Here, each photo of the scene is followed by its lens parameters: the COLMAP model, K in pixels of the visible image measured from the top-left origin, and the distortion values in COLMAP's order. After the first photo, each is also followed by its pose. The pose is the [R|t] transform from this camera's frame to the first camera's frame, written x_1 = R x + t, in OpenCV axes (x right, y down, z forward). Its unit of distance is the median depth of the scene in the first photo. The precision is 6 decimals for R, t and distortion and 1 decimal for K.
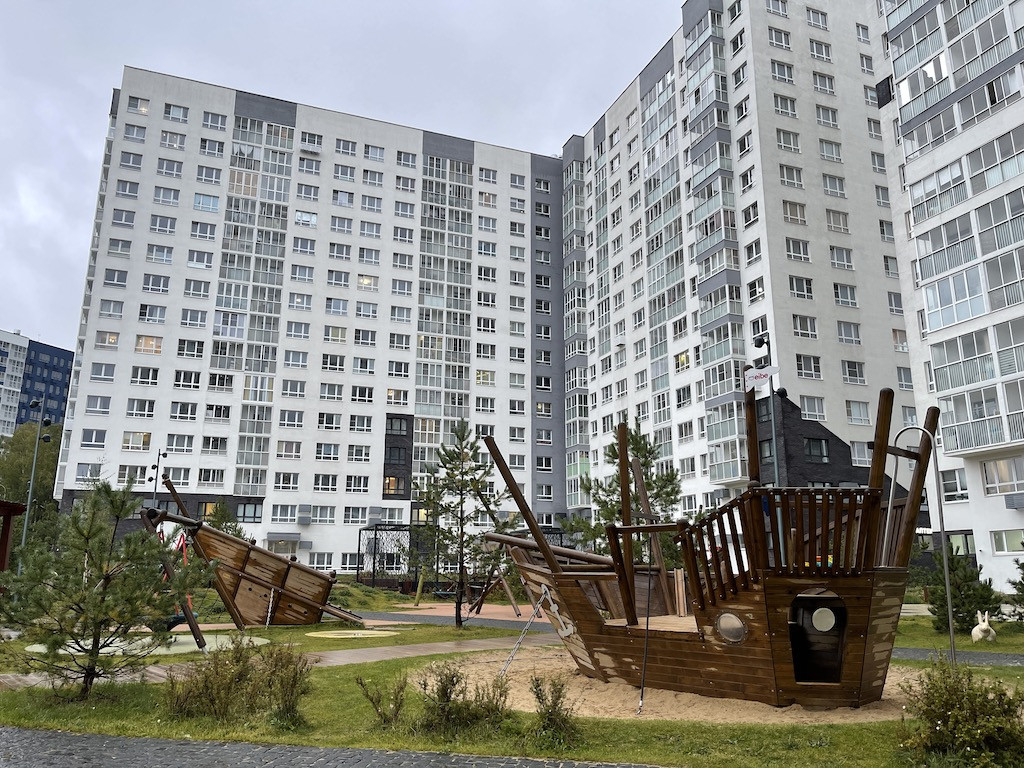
lens RADIAL K [[771.4, 0, 510.8], [0, 771.4, 378.8], [0, 0, 1]] dist [0.077756, -0.103623]
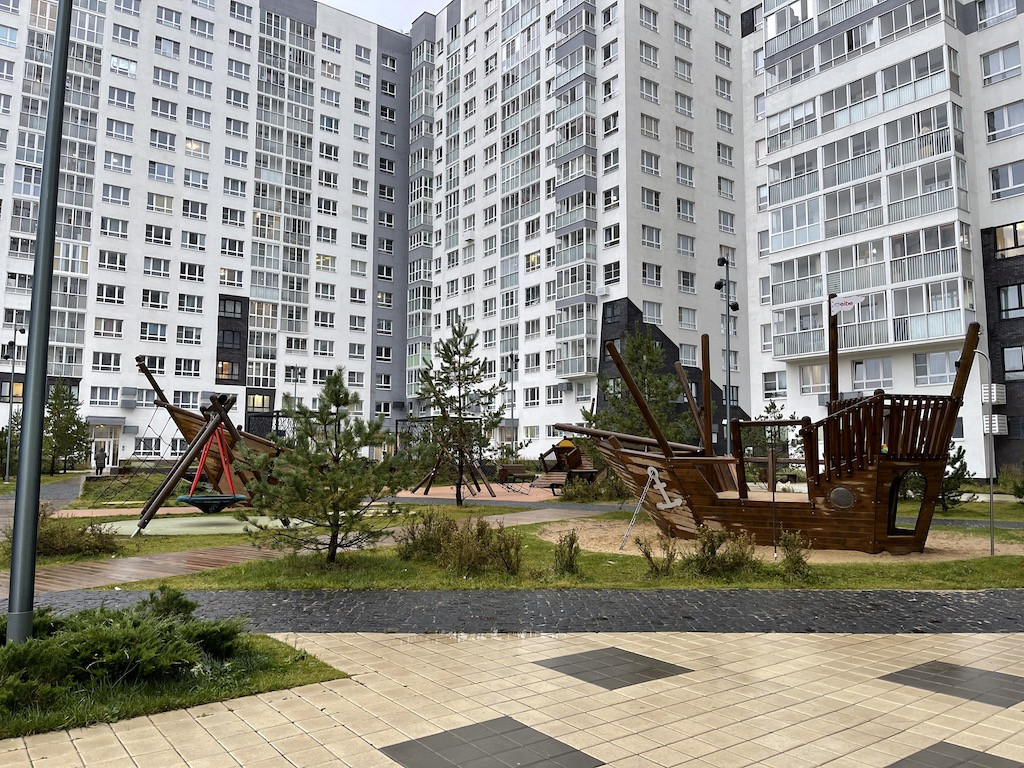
lens RADIAL K [[771.4, 0, 508.3], [0, 771.4, 376.8], [0, 0, 1]] dist [0.077756, -0.103623]
pose [[0.965306, 0.028252, 0.259589, -0.068901], [-0.064117, 0.989340, 0.130752, -0.002117], [-0.253128, -0.142860, 0.956827, -0.009721]]
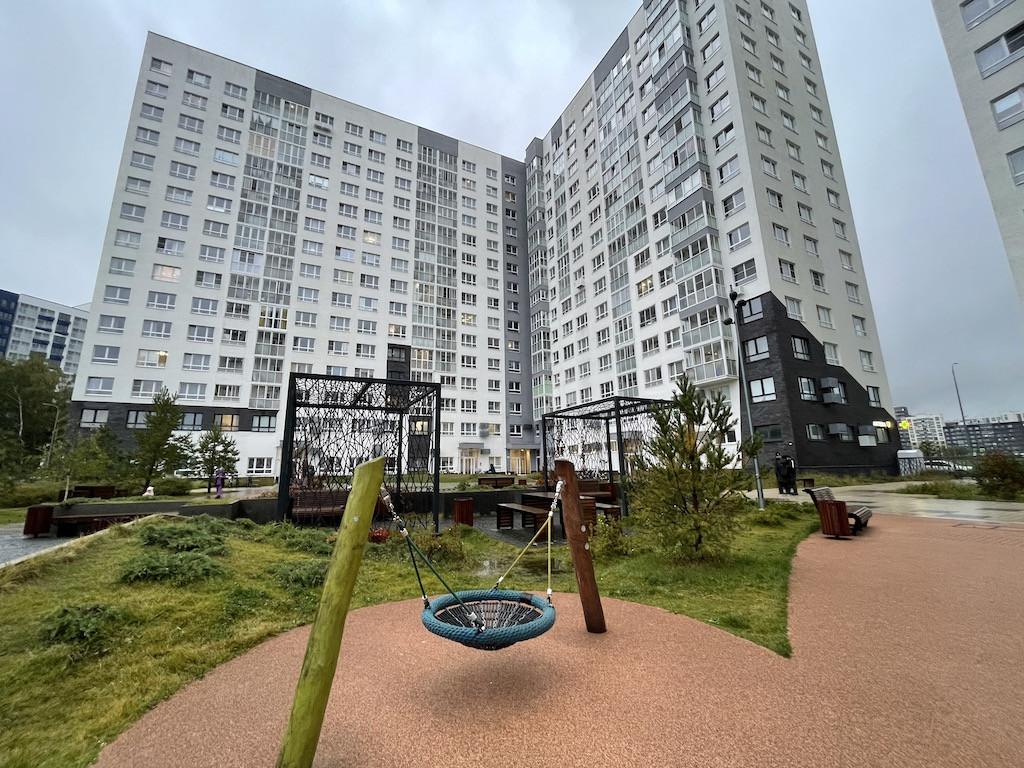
lens RADIAL K [[414.4, 0, 510.2], [0, 414.4, 382.2], [0, 0, 1]] dist [-0.004990, 0.002238]
pose [[0.995321, -0.002957, 0.096579, -0.035366], [-0.000589, 0.999327, 0.036670, 0.086991], [-0.096623, -0.036556, 0.994650, 0.356772]]
